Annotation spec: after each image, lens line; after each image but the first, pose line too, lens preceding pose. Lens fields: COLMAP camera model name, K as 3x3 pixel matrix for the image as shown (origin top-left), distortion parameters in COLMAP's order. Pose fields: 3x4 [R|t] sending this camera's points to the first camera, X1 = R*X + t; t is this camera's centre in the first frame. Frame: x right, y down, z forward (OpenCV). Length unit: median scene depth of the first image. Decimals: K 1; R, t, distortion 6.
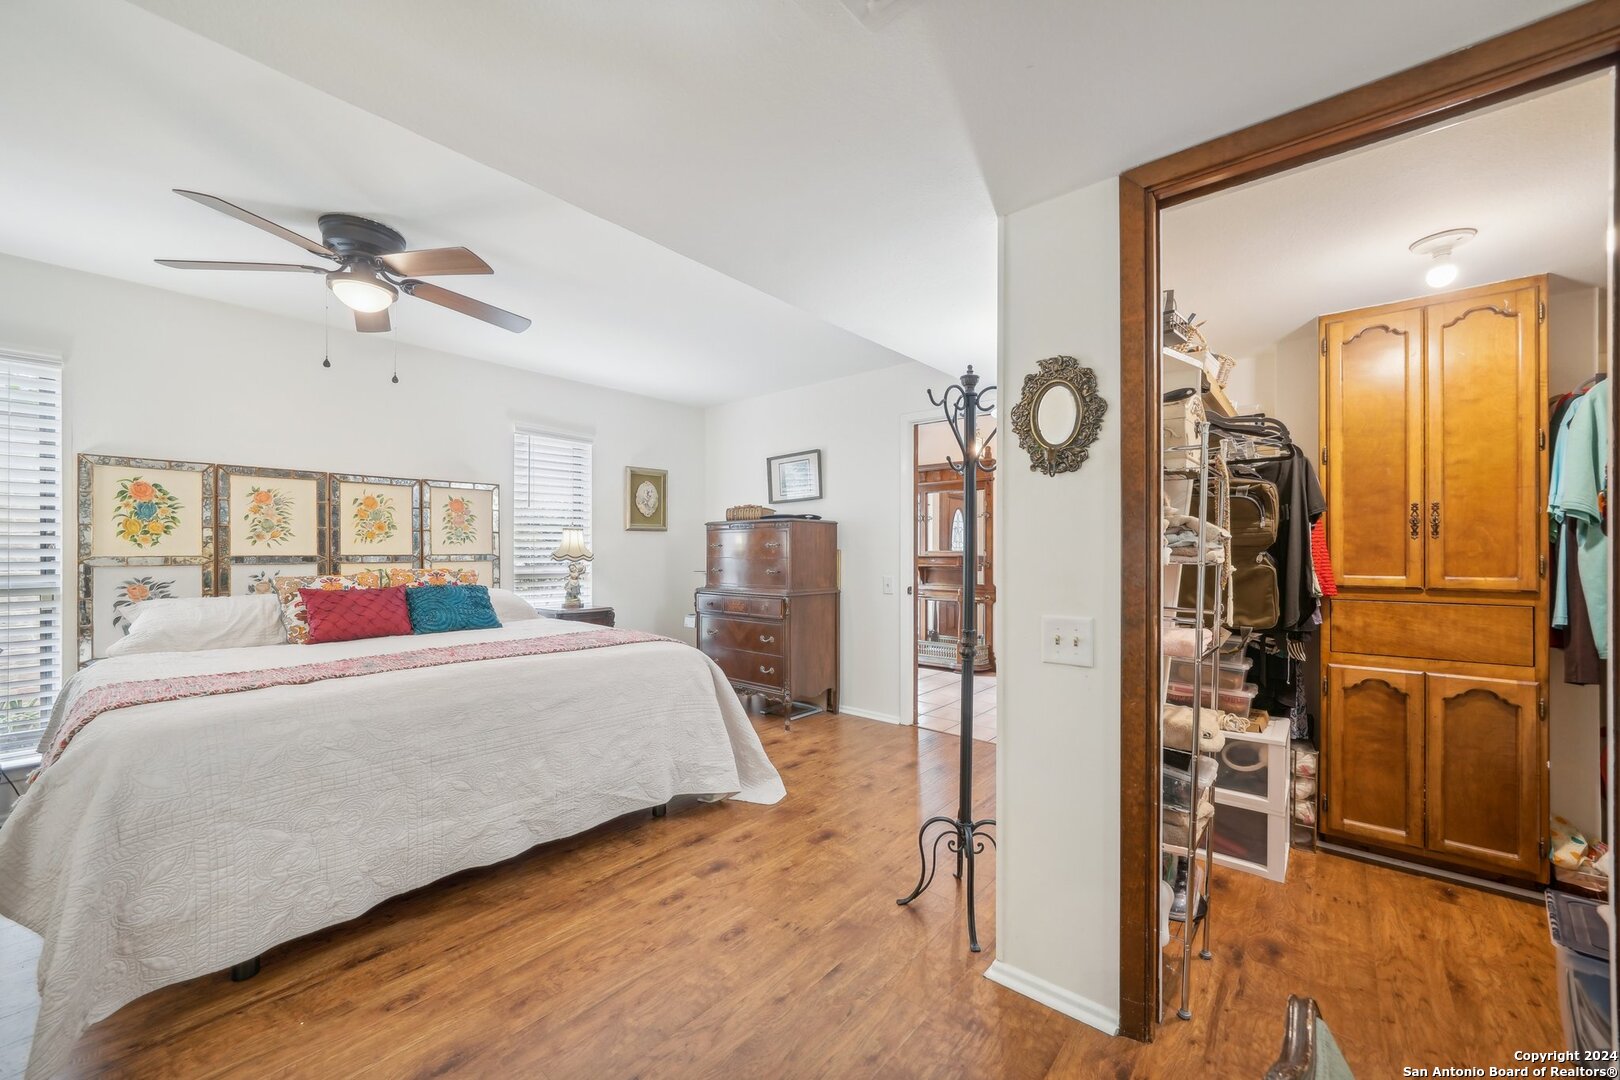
lens RADIAL K [[614.0, 0, 812.5], [0, 614.0, 547.1], [0, 0, 1]] dist [-0.009288, 0.000198]
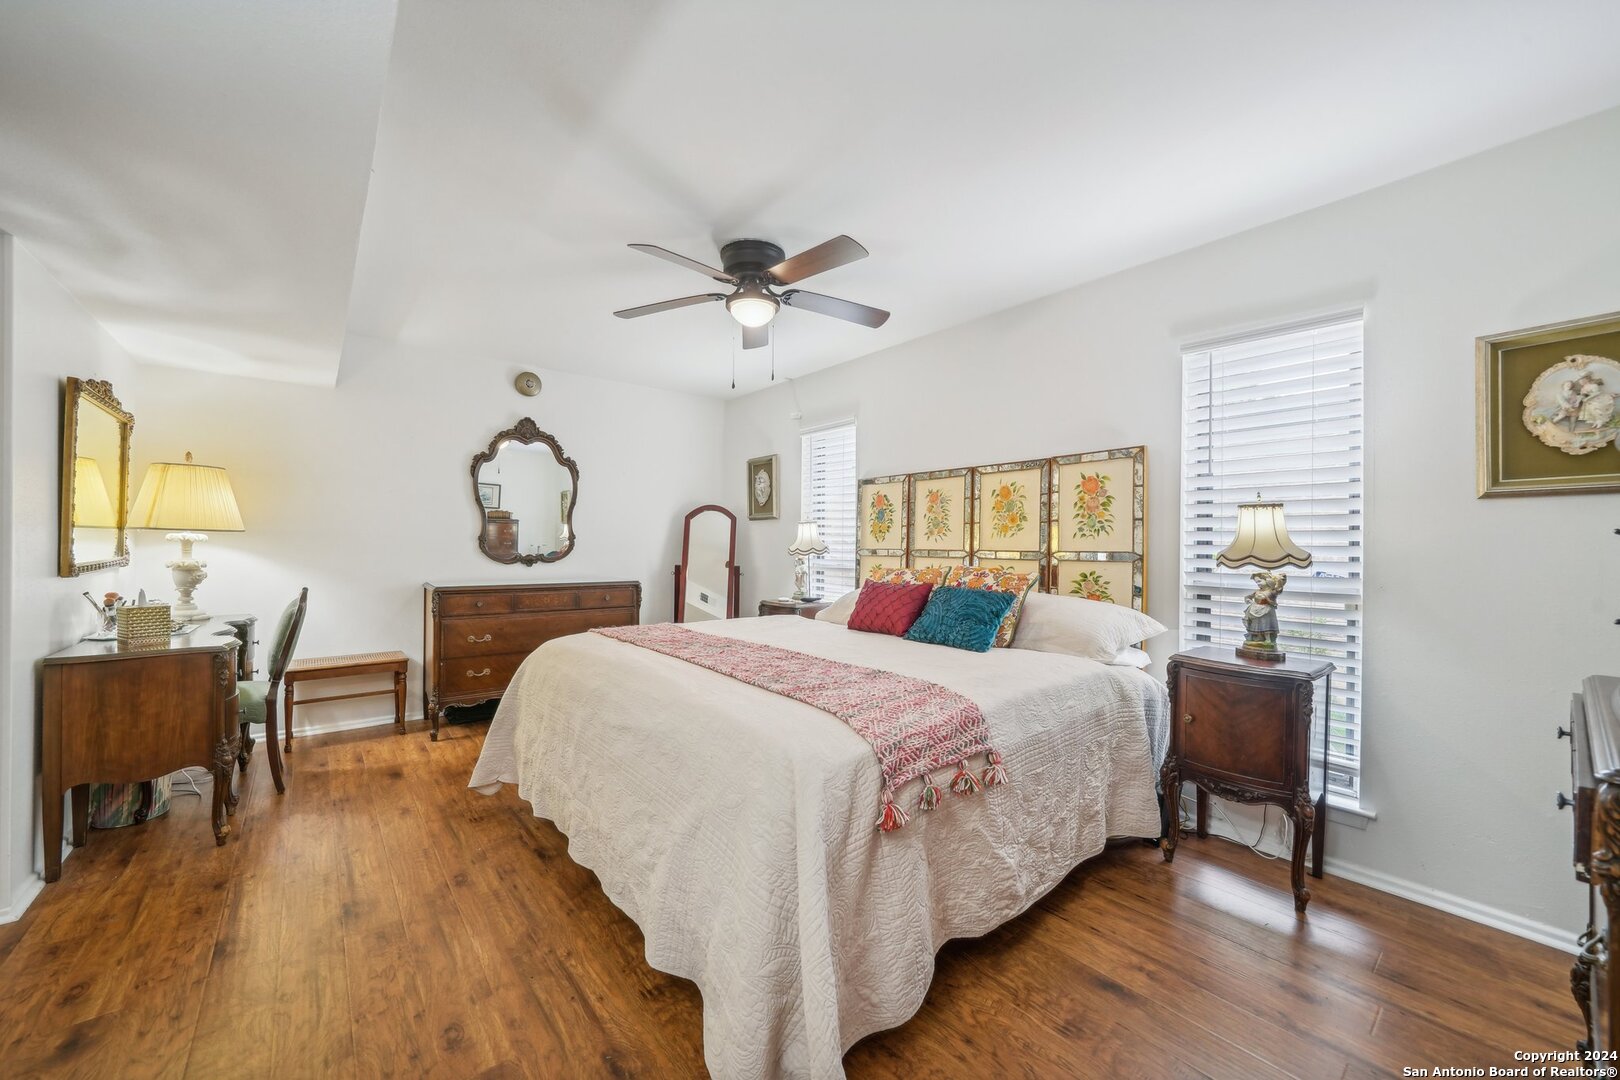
lens RADIAL K [[614.0, 0, 812.8], [0, 614.0, 544.1], [0, 0, 1]] dist [-0.009288, 0.000198]
pose [[-0.178384, -0.004238, -0.983952, 0.247308], [-0.003961, 0.999986, -0.003589, 0.008628], [0.983953, 0.003258, -0.178399, 0.986561]]
